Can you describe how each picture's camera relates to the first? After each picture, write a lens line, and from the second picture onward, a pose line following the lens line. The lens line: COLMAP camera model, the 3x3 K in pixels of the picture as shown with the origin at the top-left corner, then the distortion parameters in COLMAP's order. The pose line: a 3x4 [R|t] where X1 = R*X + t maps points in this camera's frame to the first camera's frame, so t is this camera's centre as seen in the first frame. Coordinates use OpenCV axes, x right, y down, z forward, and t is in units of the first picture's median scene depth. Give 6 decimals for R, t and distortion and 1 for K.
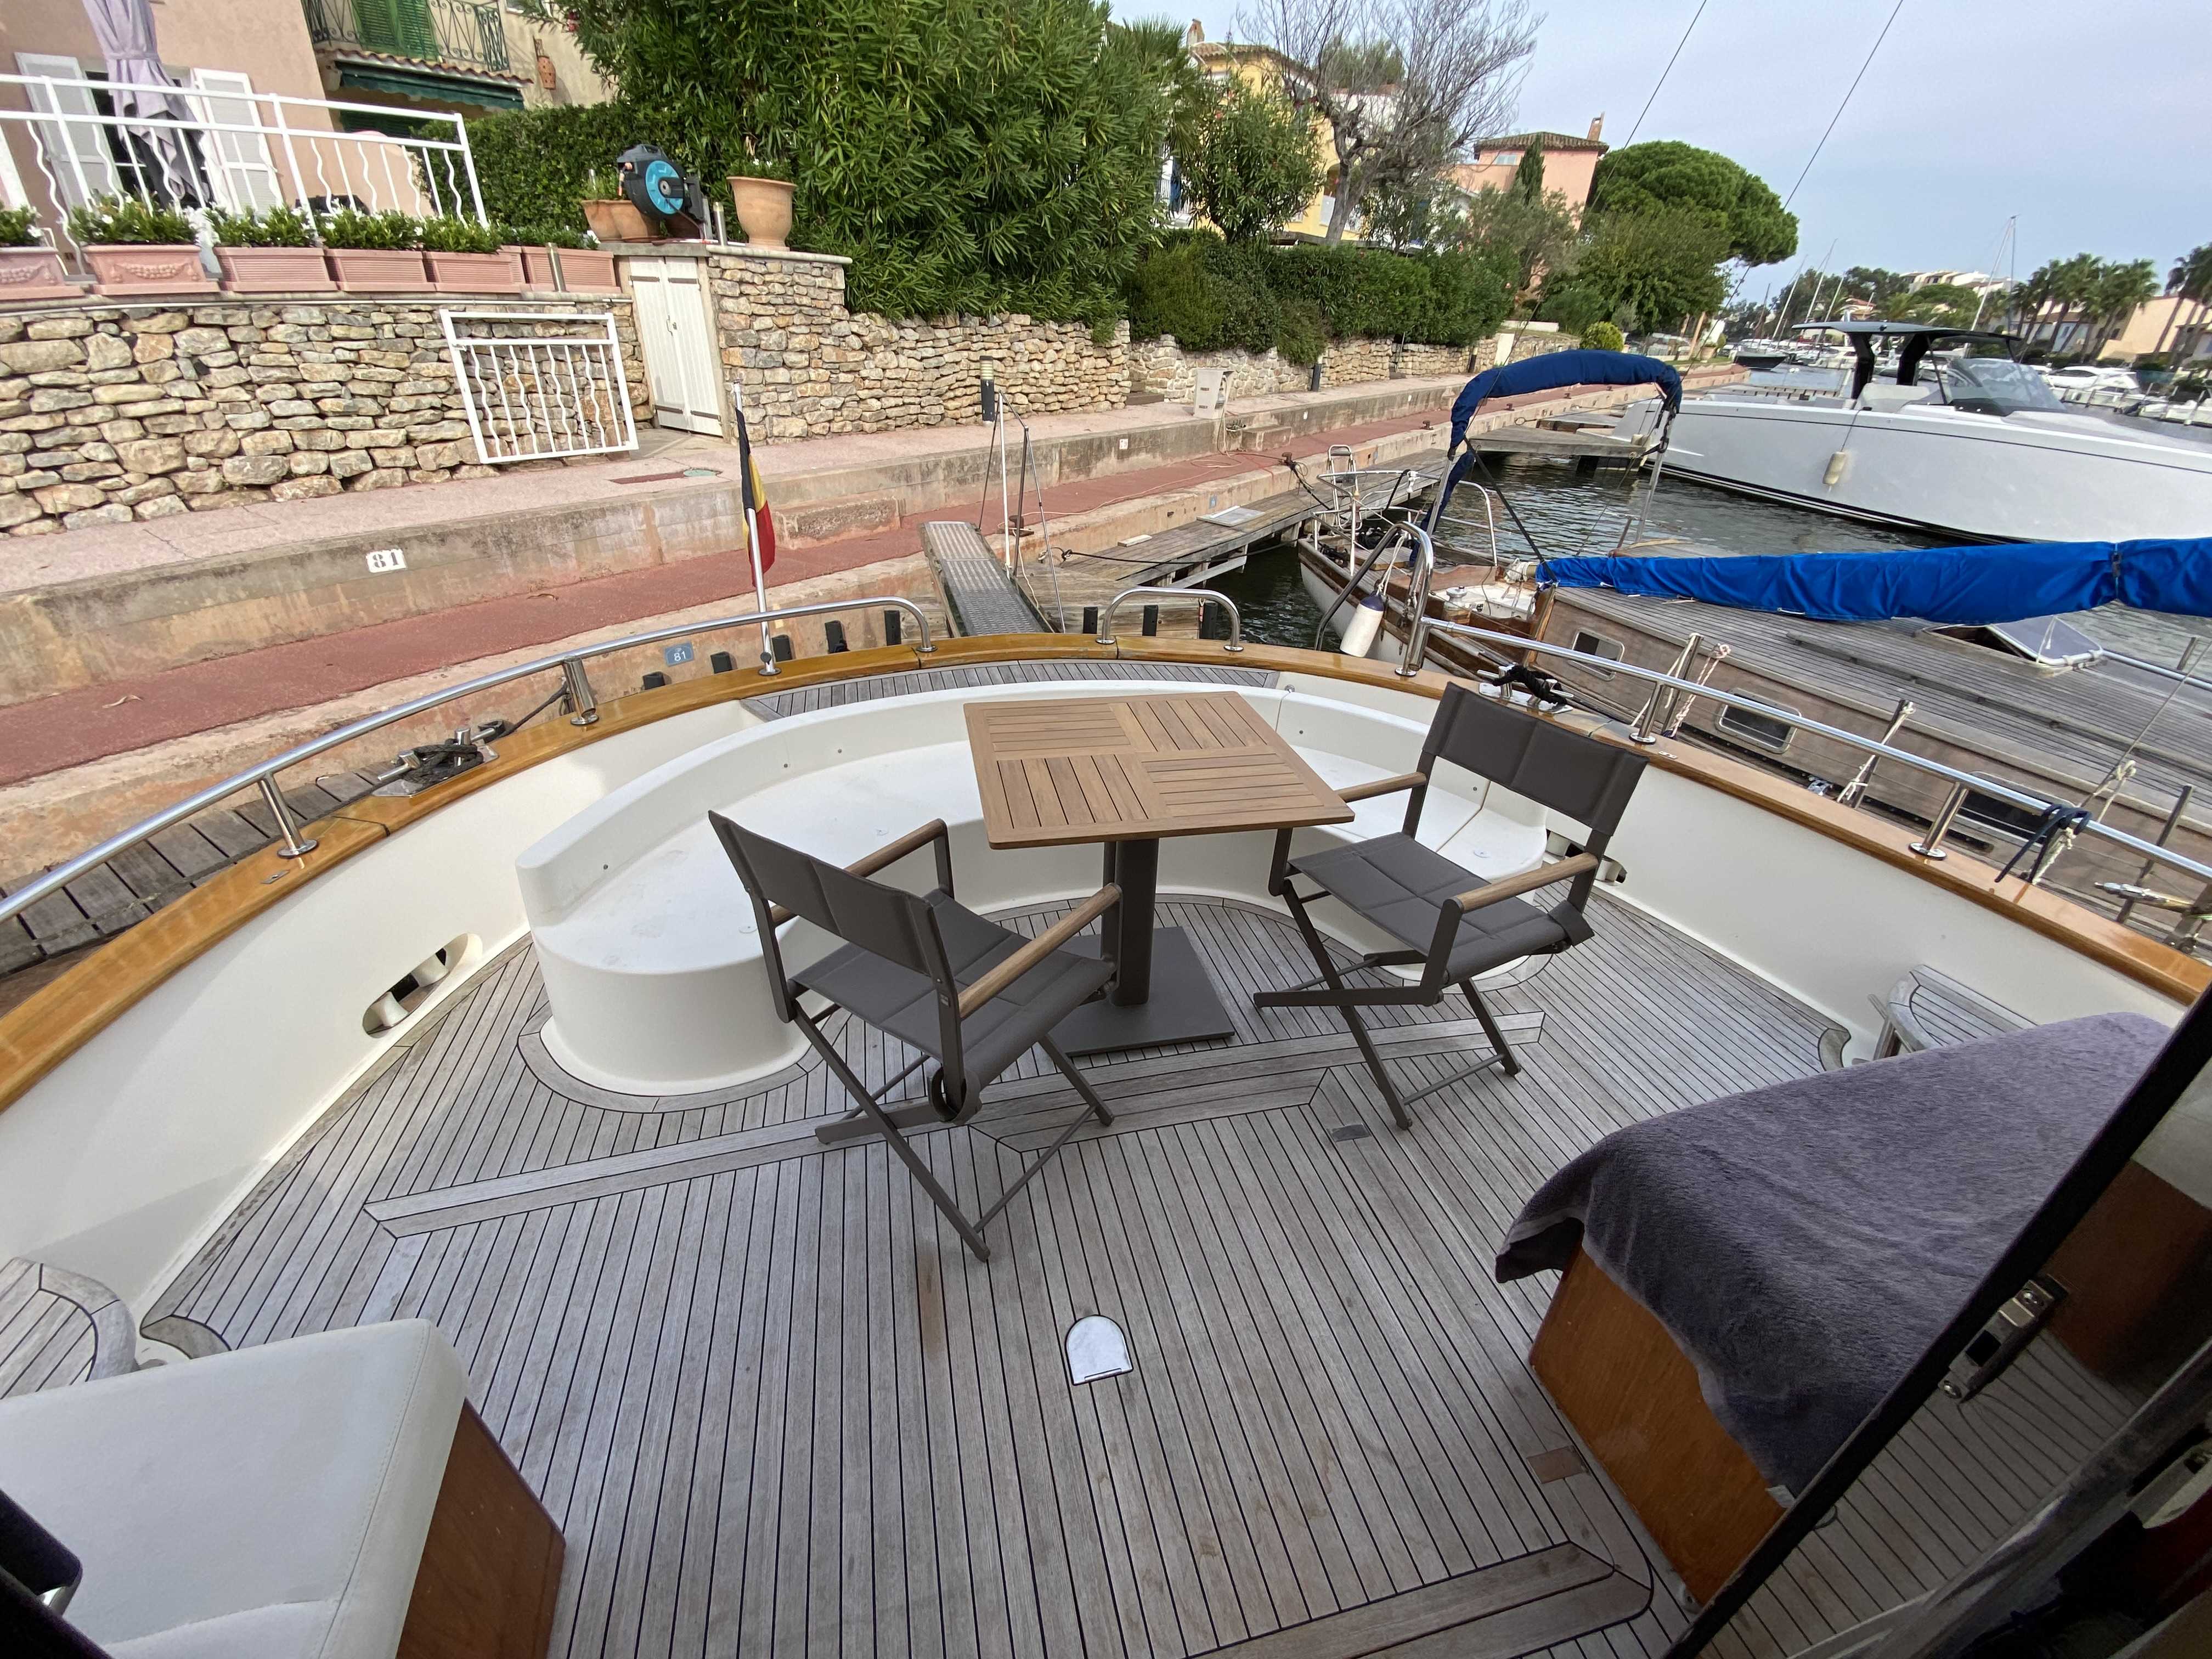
lens RADIAL K [[883.1, 0, 1112.4], [0, 883.1, 834.4], [0, 0, 1]] dist [-0.001736, -0.011620]
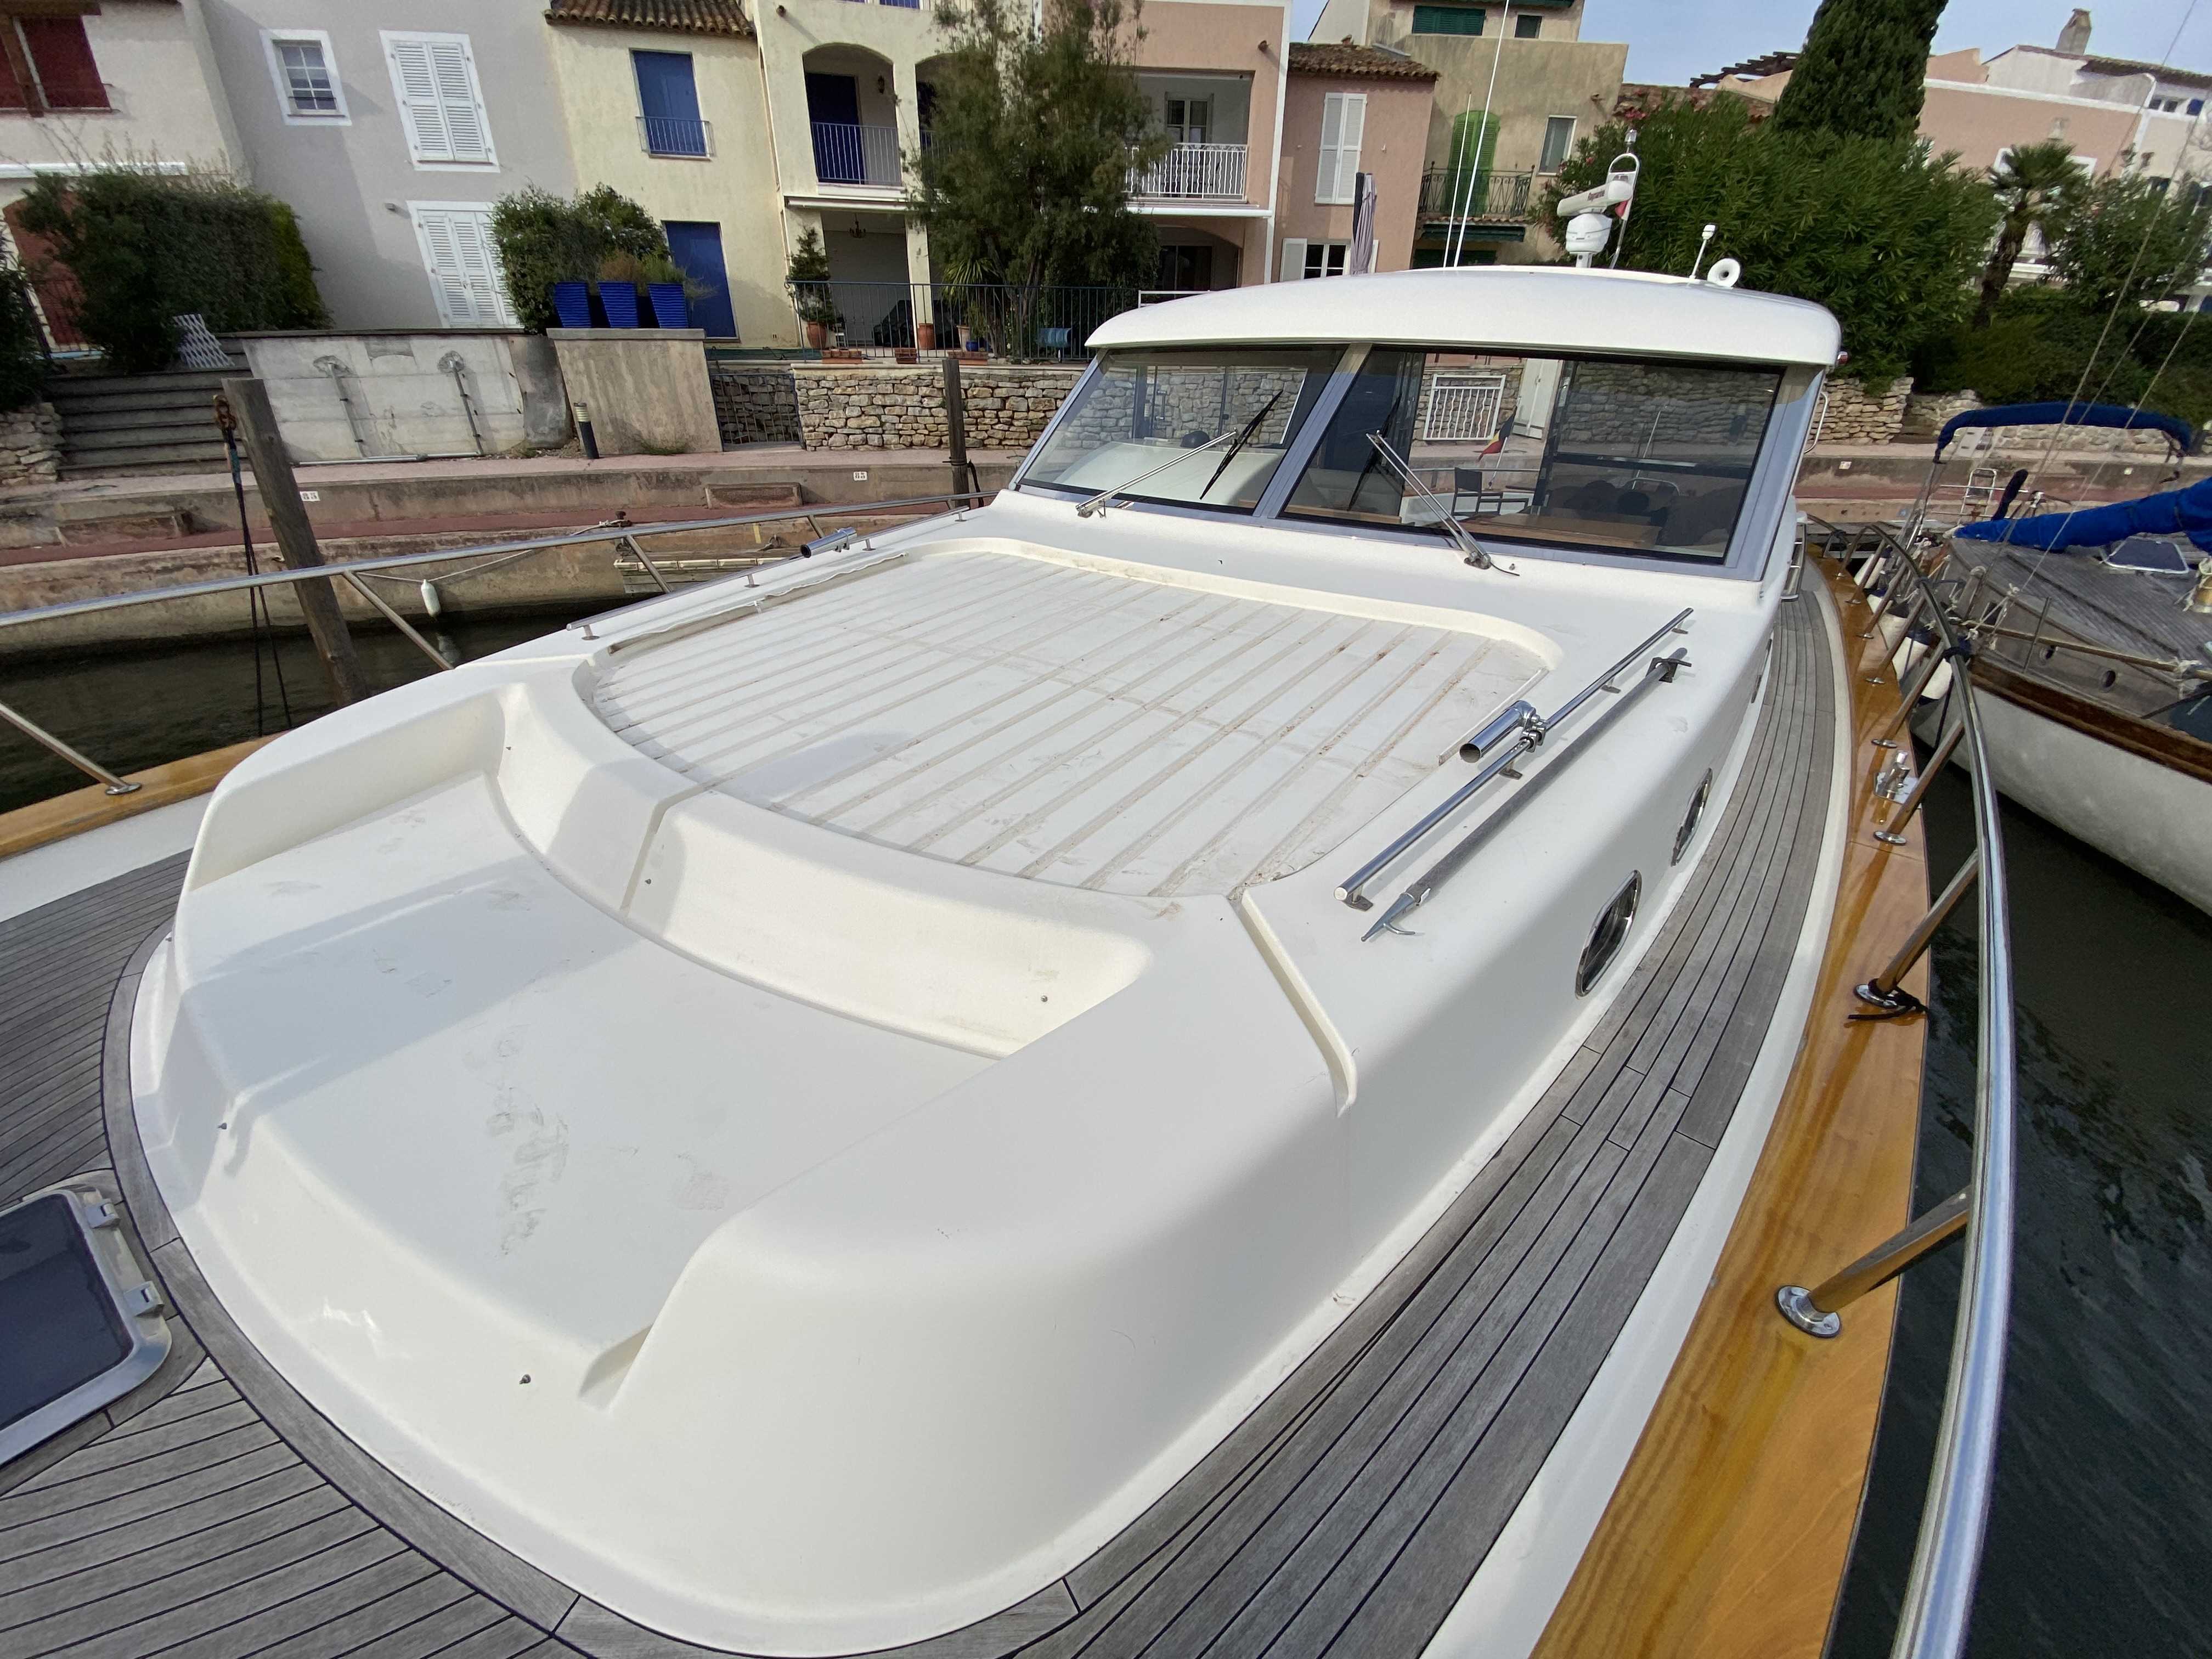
lens RADIAL K [[887.6, 0, 1098.9], [0, 887.6, 828.1], [0, 0, 1]] dist [-0.011140, -0.004797]
pose [[0.626119, 0.331553, -0.705725, 0.170493], [-0.377214, 0.920927, 0.097993, 0.144335], [0.682411, 0.204854, 0.701676, -0.235332]]
